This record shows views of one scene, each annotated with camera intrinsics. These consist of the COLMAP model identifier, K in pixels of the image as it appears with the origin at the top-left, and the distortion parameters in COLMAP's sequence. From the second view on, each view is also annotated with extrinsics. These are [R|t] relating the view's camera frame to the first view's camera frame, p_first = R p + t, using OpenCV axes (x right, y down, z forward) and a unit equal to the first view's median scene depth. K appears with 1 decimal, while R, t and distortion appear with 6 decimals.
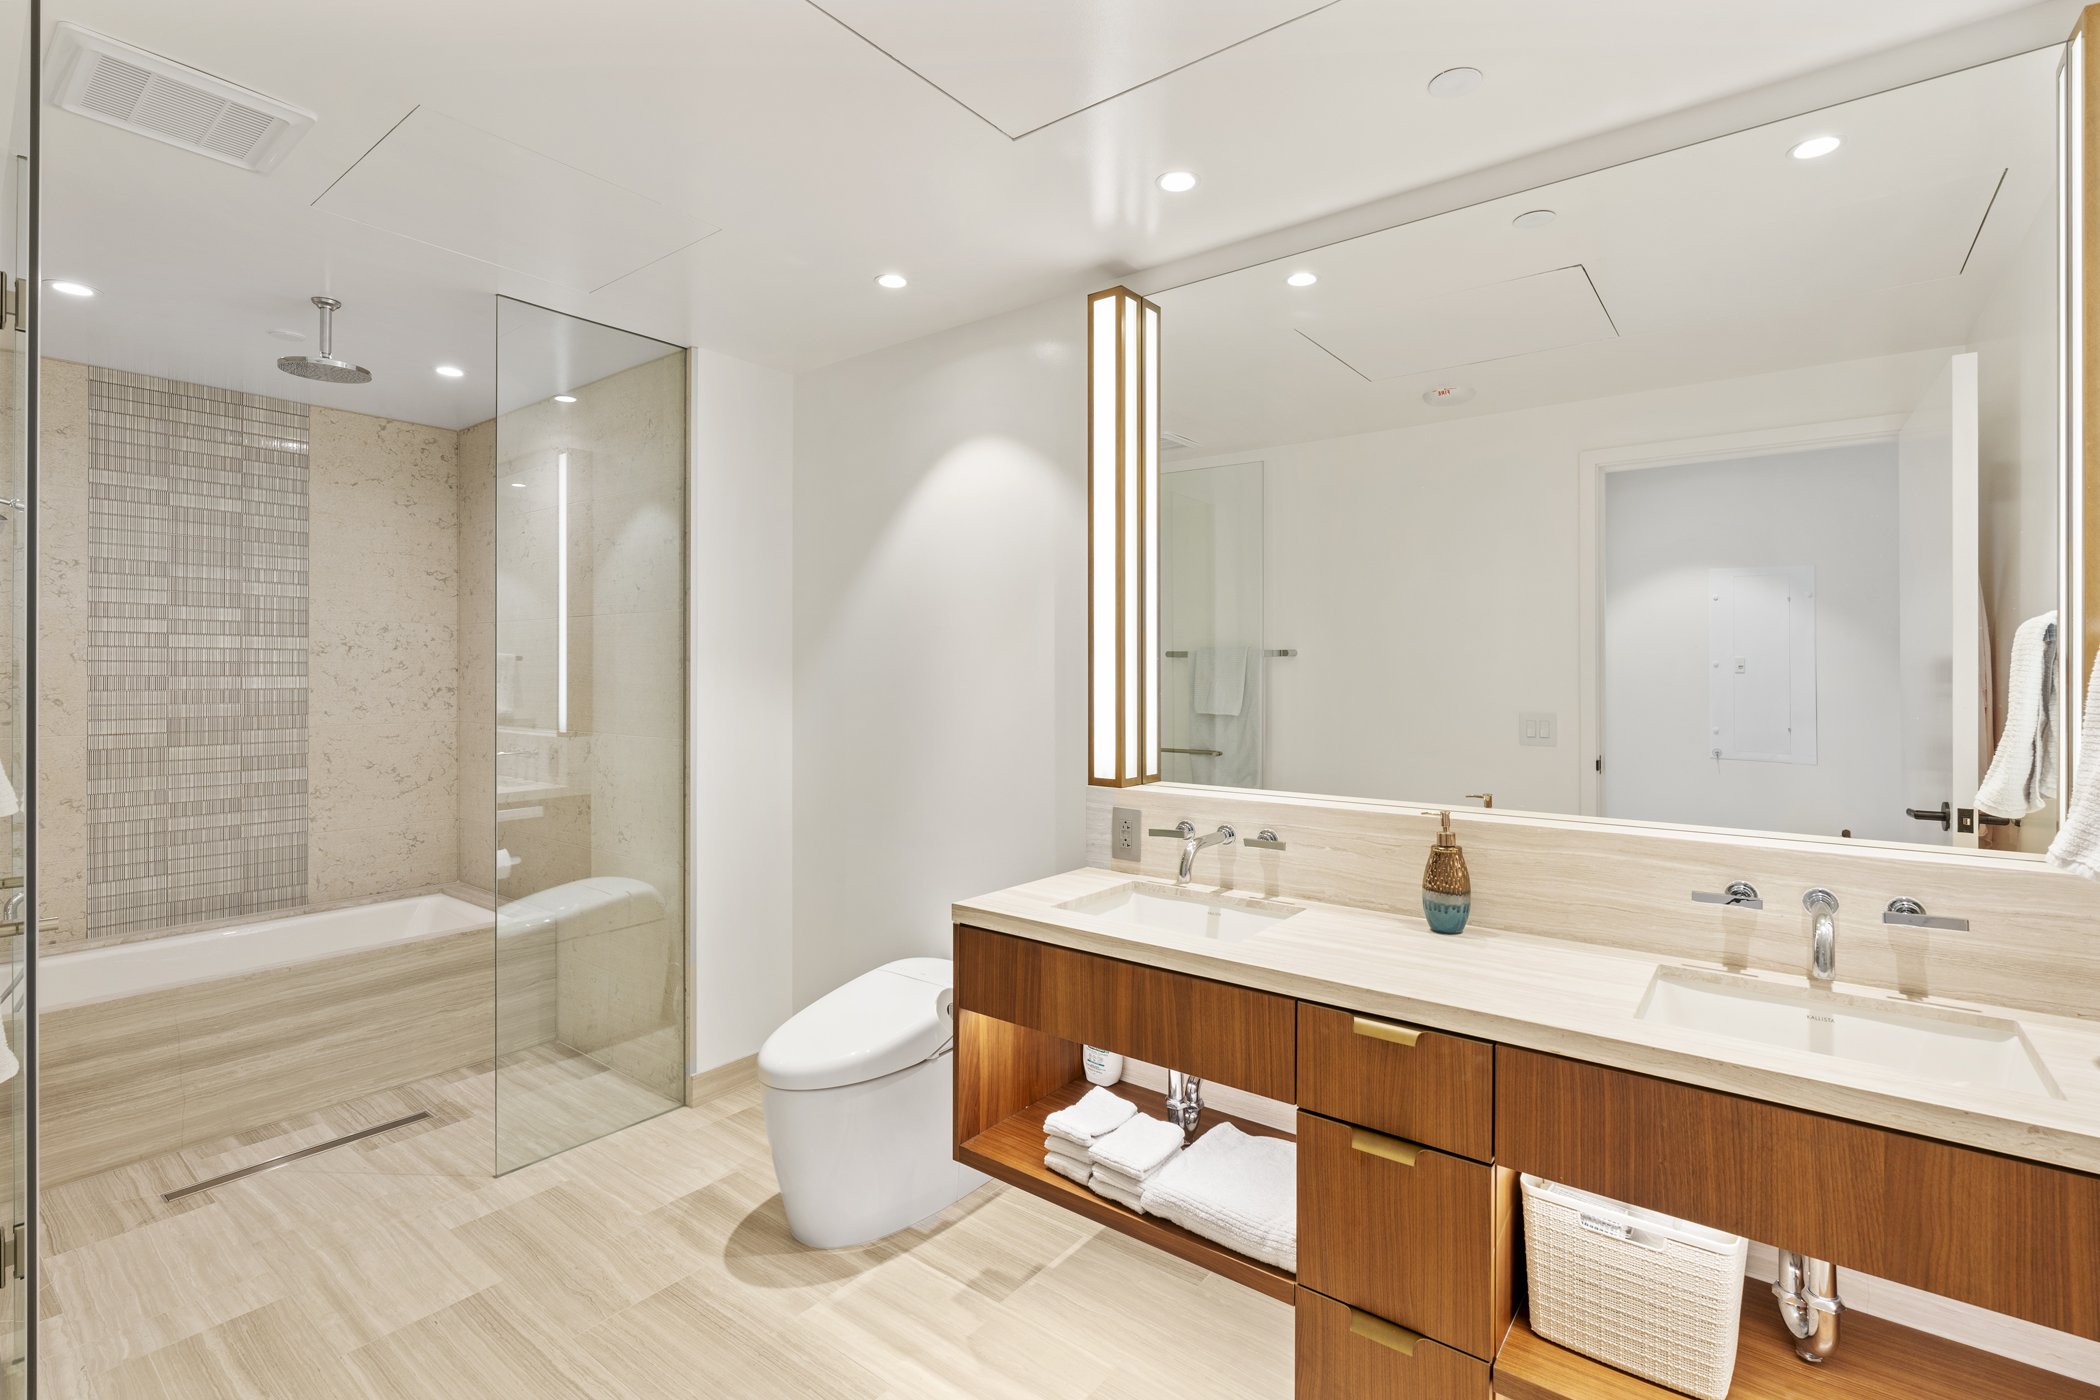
lens RADIAL K [[957.3, 0, 1046.3], [0, 957.3, 685.9], [0, 0, 1]] dist [-0.008228, 0.002283]
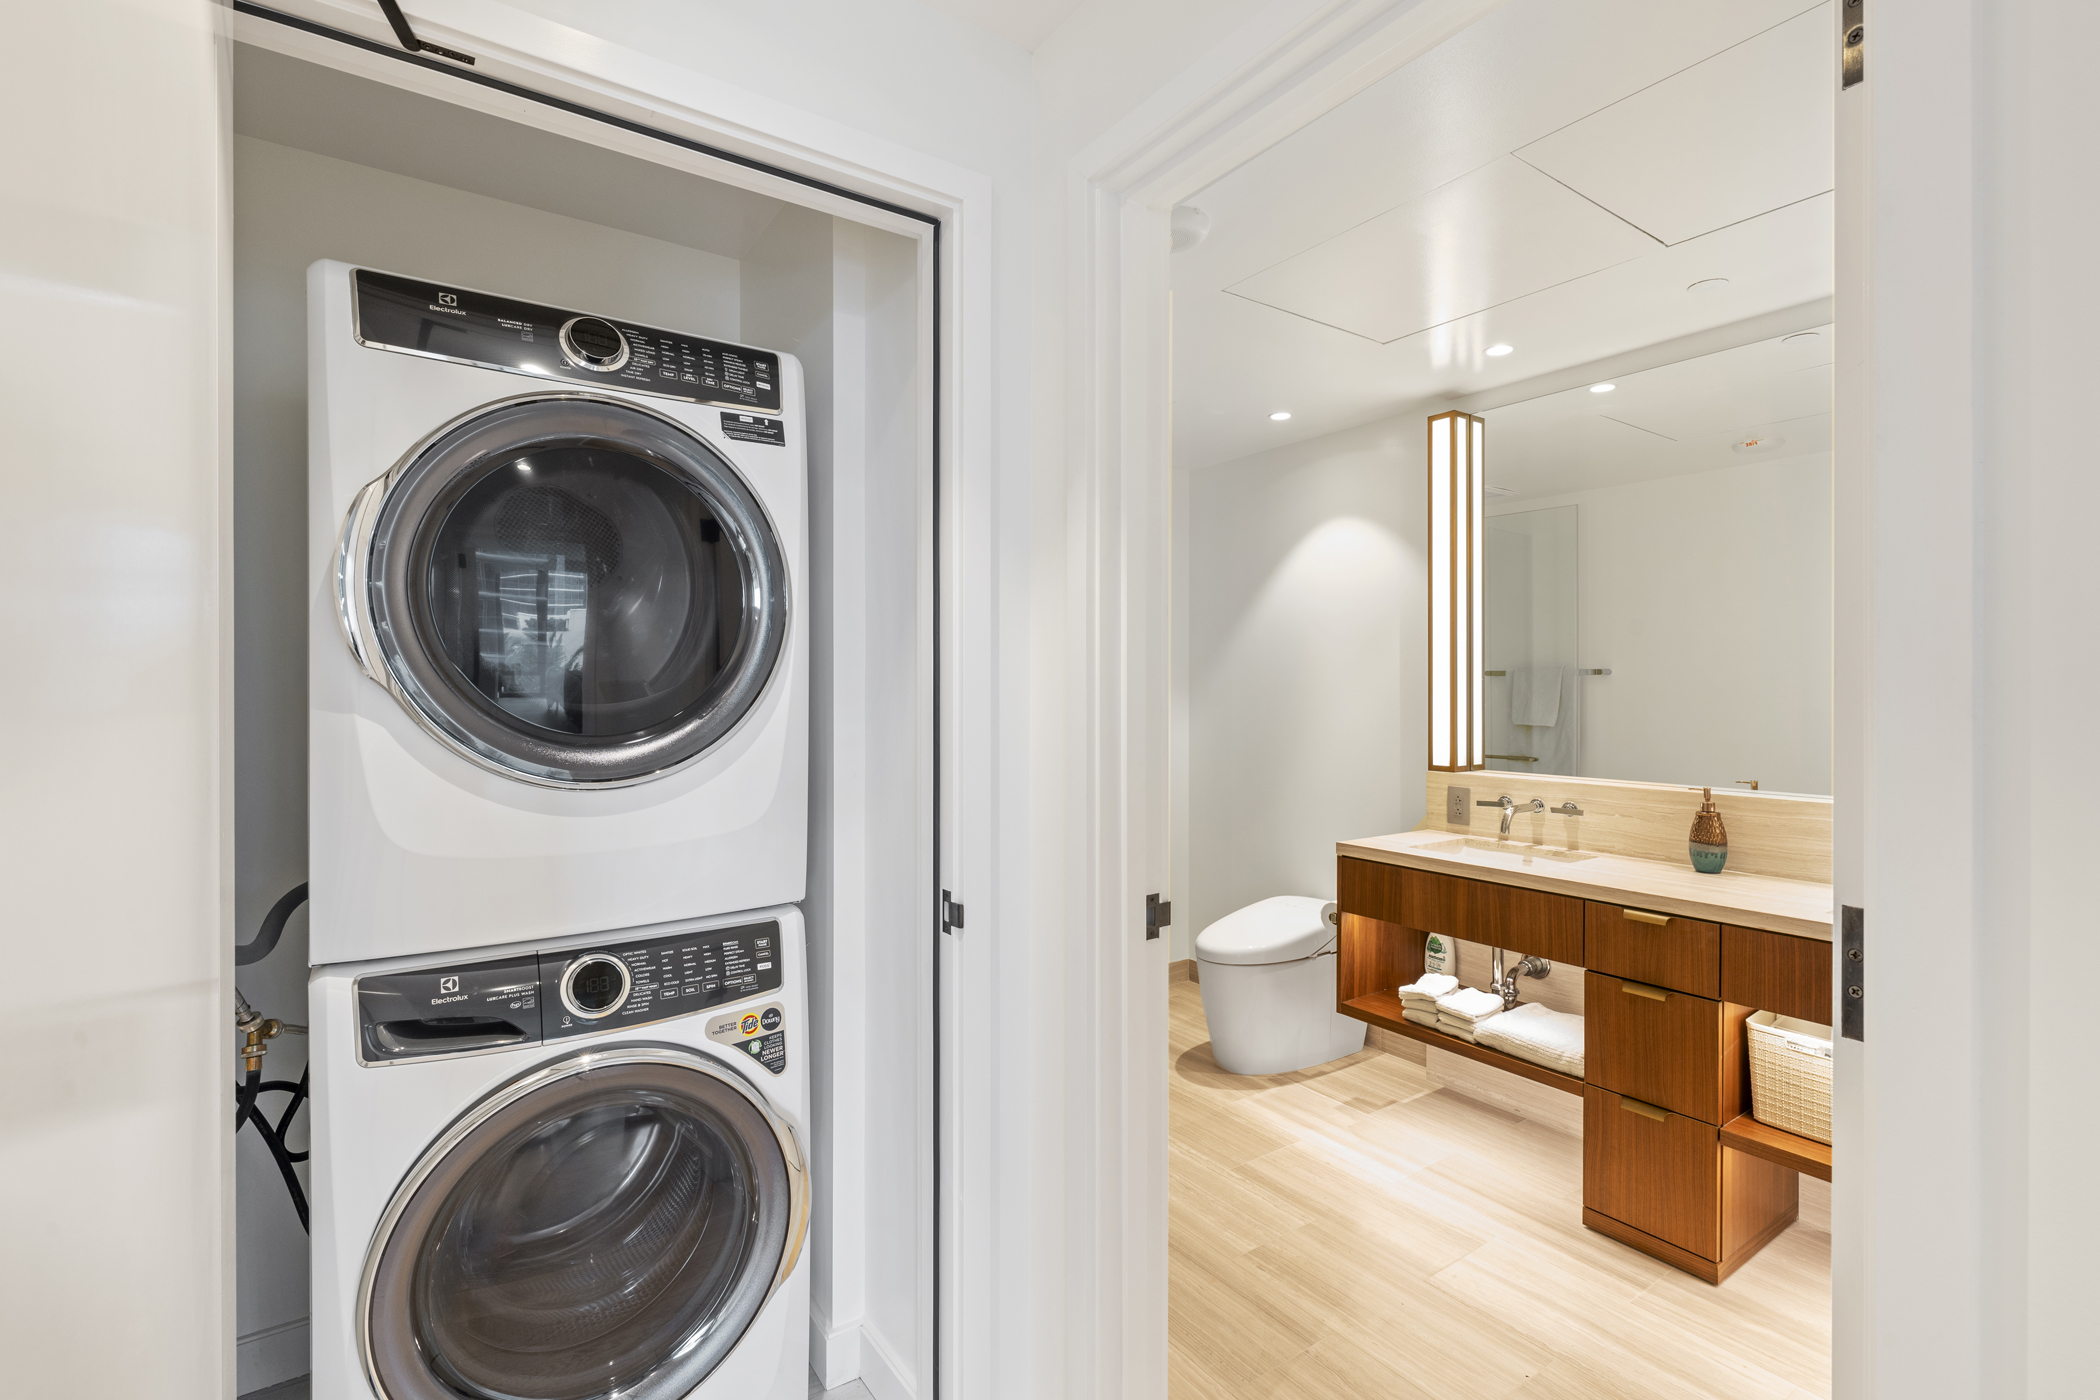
lens RADIAL K [[957.3, 0, 1043.1], [0, 957.3, 701.3], [0, 0, 1]] dist [-0.008228, 0.002283]
pose [[0.954627, 0.000683, -0.297802, -0.089520], [-0.001245, 0.999998, -0.001695, 0.007238], [0.297800, 0.001989, 0.954626, -0.572207]]
